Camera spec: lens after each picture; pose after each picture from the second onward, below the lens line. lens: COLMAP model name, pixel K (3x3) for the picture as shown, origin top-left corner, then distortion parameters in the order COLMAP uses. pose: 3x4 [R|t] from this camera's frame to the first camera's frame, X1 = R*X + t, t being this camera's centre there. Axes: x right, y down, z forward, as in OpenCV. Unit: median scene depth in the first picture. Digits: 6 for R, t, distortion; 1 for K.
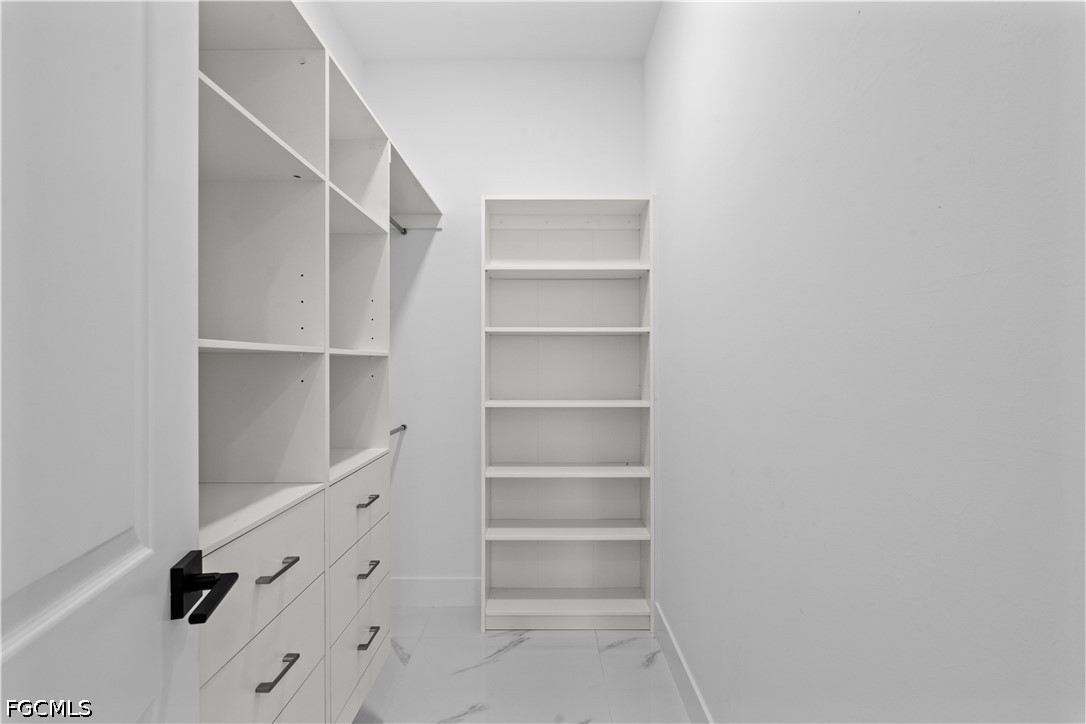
lens RADIAL K [[542.4, 0, 544.0], [0, 542.4, 363.8], [0, 0, 1]] dist [-0.002157, 0.000217]
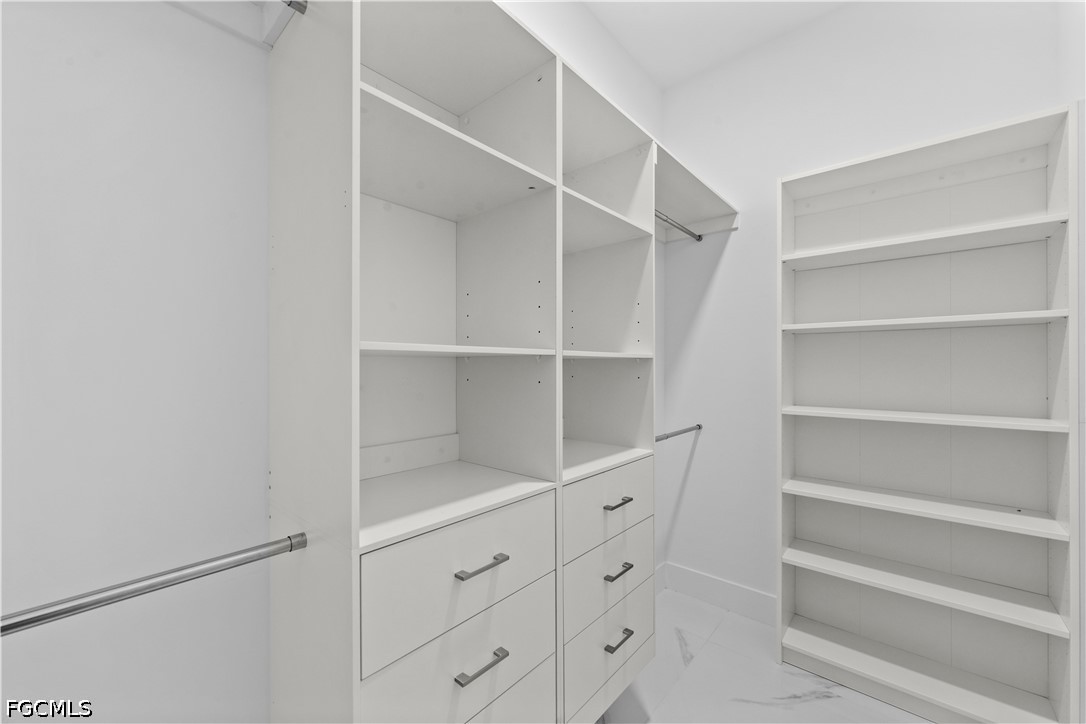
lens RADIAL K [[425.2, 0, 543.8], [0, 425.2, 366.6], [0, 0, 1]] dist [-0.002222, 0.000303]
pose [[0.754459, 0.000480, -0.656346, 0.057391], [0.000610, 0.999999, 0.001432, 0.000264], [0.656346, -0.001481, 0.754458, 0.216502]]
